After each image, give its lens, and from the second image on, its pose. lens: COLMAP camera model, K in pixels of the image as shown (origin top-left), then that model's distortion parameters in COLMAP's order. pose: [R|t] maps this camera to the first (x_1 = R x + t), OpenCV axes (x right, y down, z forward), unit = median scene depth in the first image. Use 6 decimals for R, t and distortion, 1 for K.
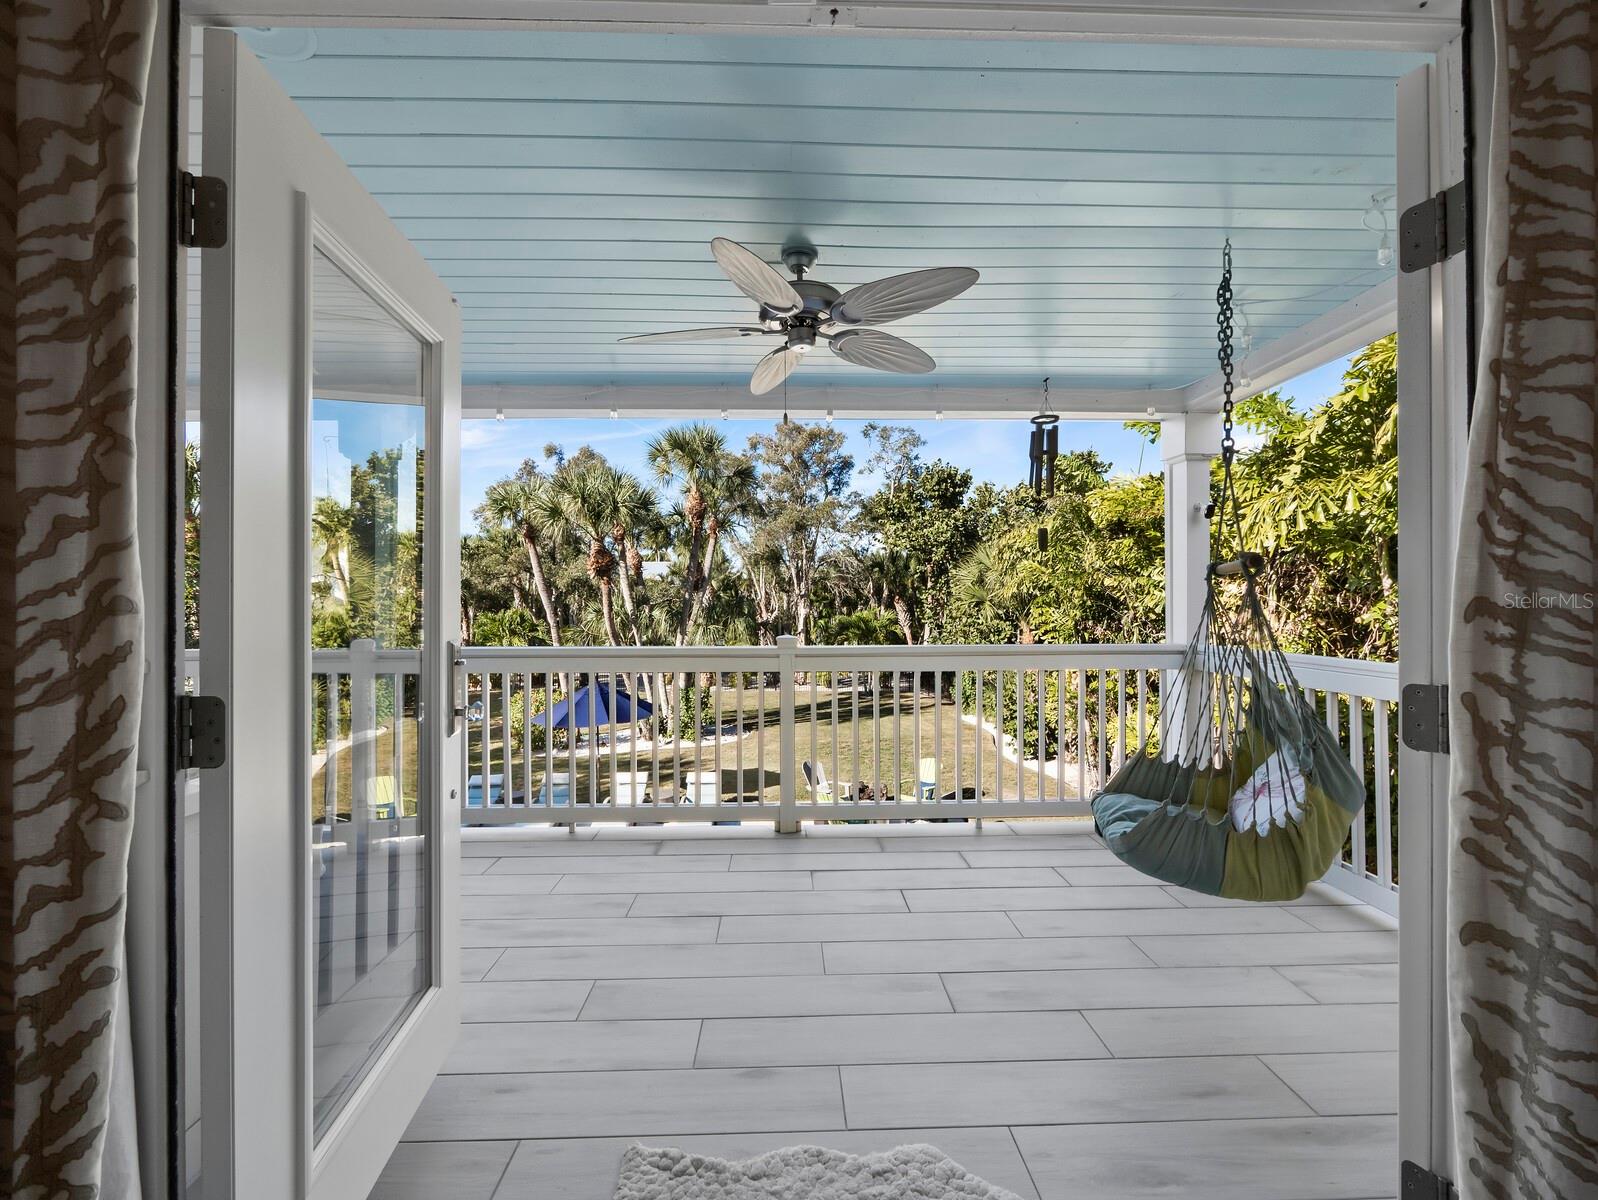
lens RADIAL K [[685.5, 0, 796.0], [0, 685.5, 605.0], [0, 0, 1]] dist [0.000030, 0.000433]
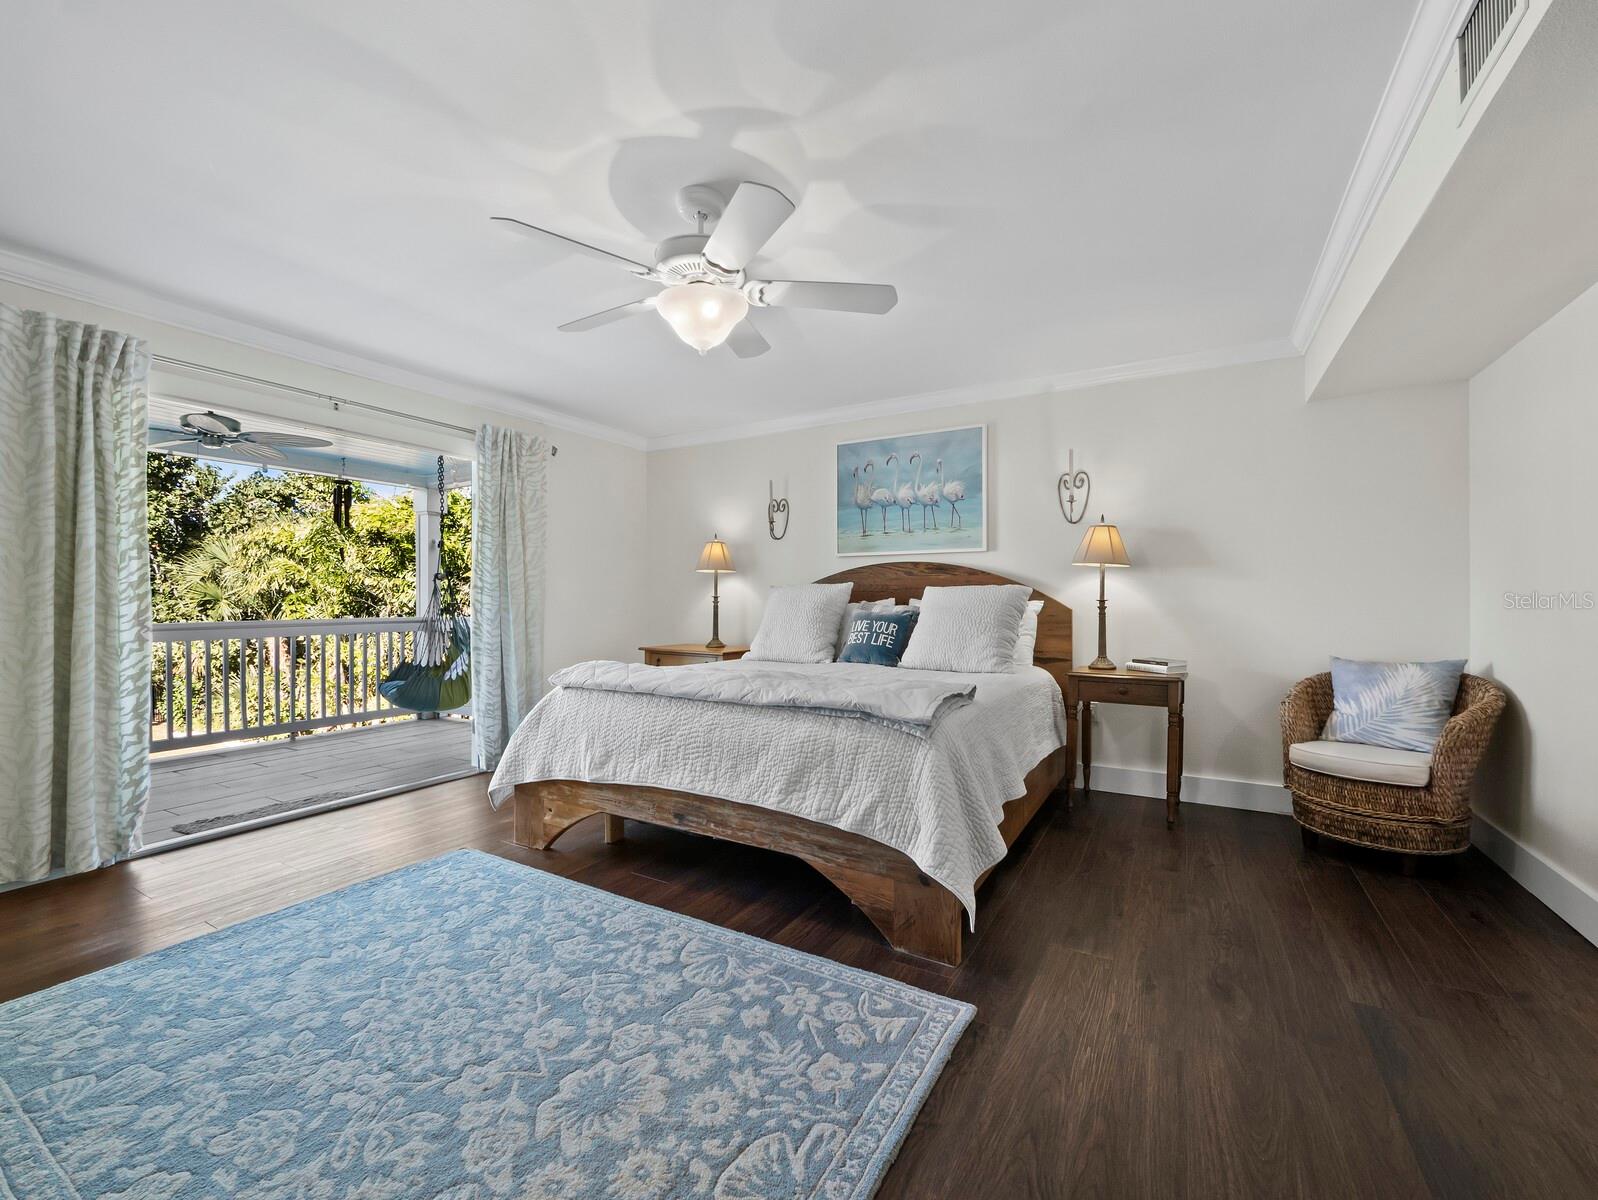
lens RADIAL K [[685.5, 0, 796.0], [0, 685.5, 605.0], [0, 0, 1]] dist [0.000030, 0.000433]
pose [[0.541127, -0.002535, 0.840937, -0.154246], [0.004857, 0.999988, -0.000110, 0.011487], [-0.840927, 0.004144, 0.541133, -0.288342]]
